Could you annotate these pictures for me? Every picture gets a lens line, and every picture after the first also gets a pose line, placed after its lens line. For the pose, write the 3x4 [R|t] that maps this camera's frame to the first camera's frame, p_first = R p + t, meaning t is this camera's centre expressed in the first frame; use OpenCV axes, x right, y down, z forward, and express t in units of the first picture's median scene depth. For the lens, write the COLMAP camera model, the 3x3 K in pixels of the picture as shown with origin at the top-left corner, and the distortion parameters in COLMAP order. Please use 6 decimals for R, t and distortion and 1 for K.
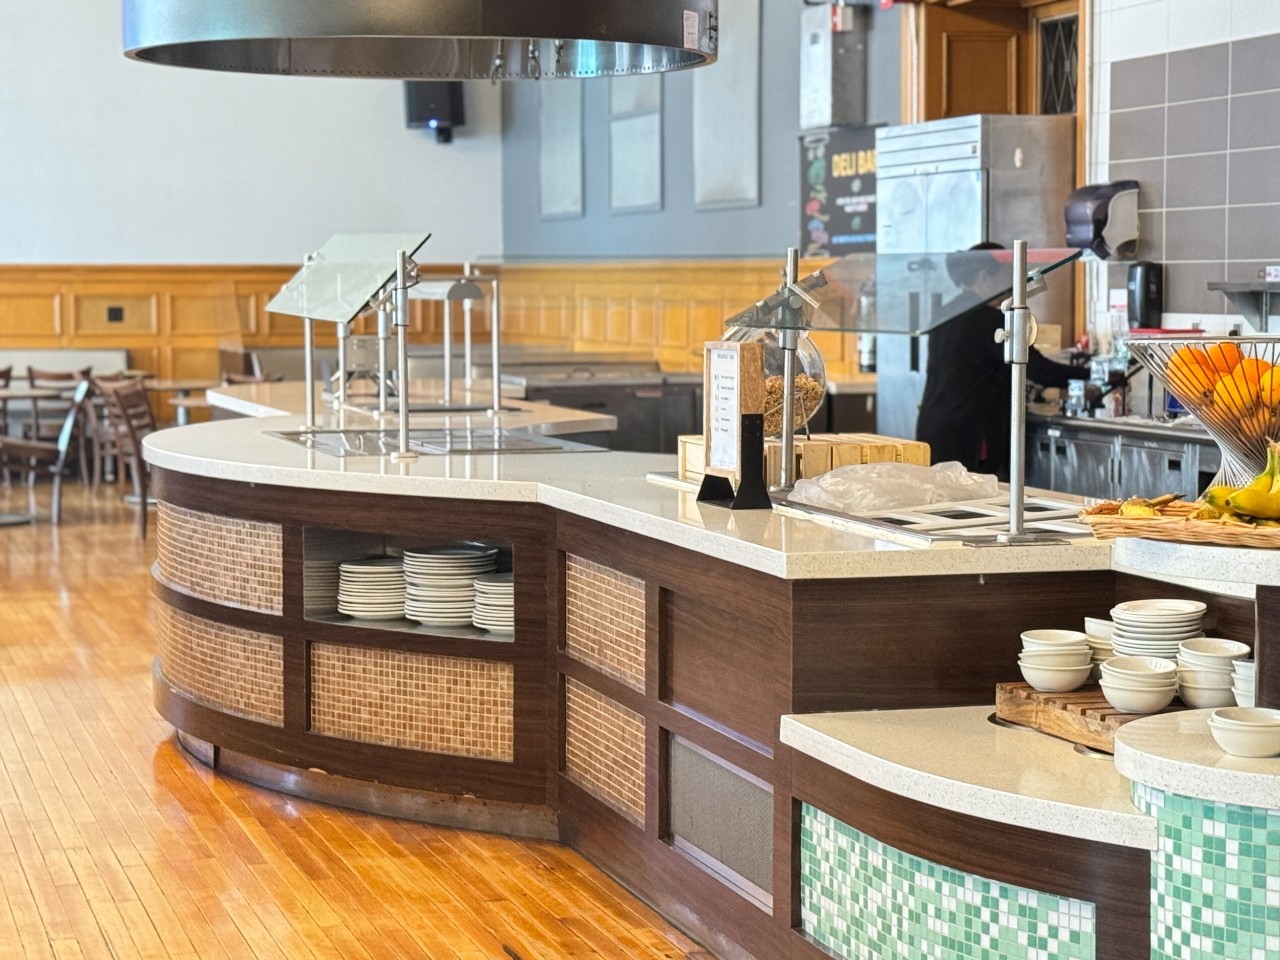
lens RADIAL K [[2820.2, 0, 640.0], [0, 2820.2, 480.0], [0, 0, 1]] dist [0.296808, 0.036379]
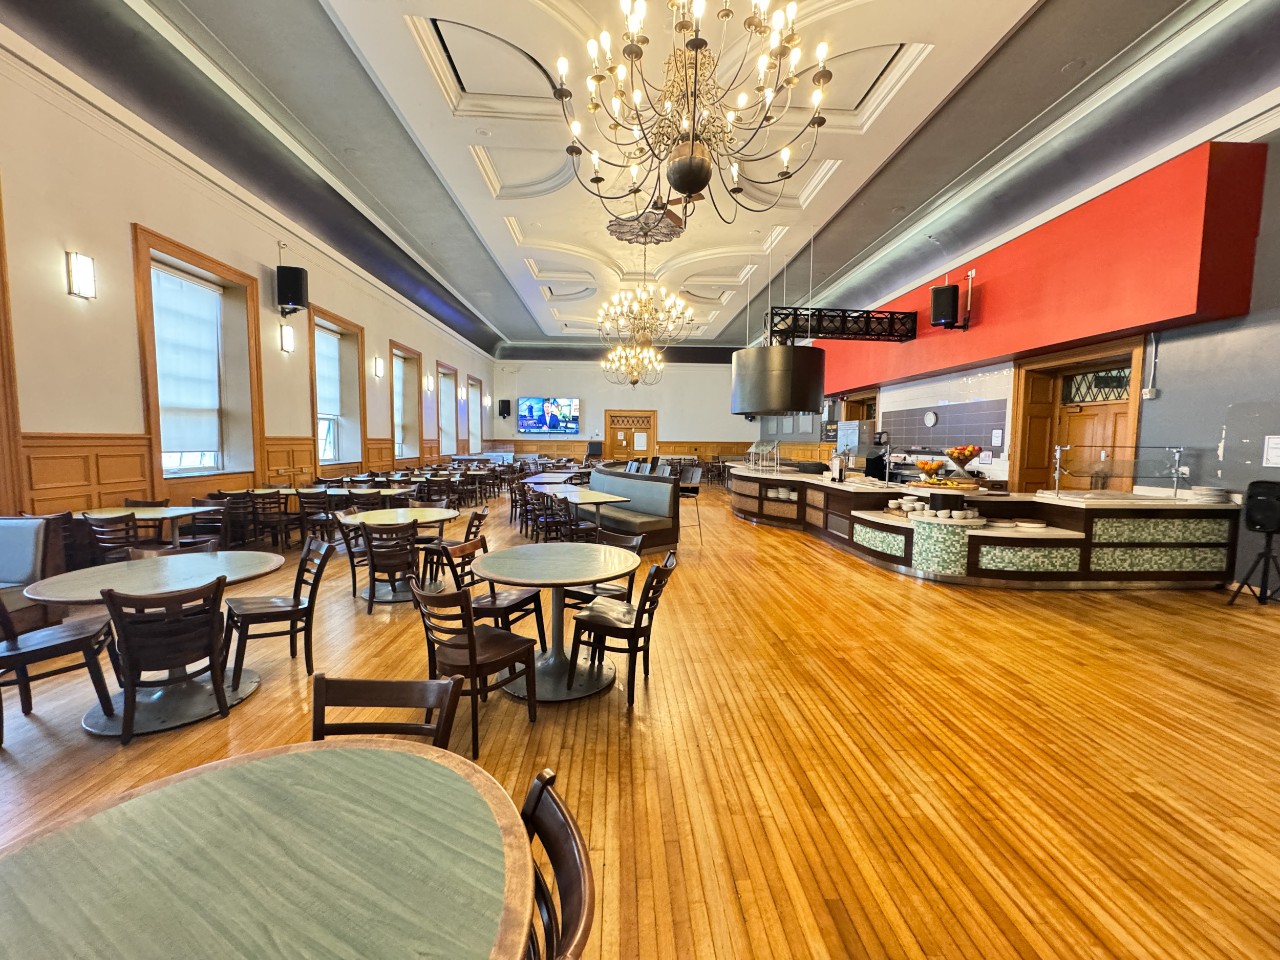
lens RADIAL K [[506.8, 0, 640.0], [0, 506.8, 480.0], [0, 0, 1]] dist [-0.000114, 0.000119]
pose [[0.971862, 0.029157, -0.233737, -0.132222], [-0.028220, 0.999575, 0.007353, 0.008197], [0.233852, -0.000550, 0.972272, -0.285320]]
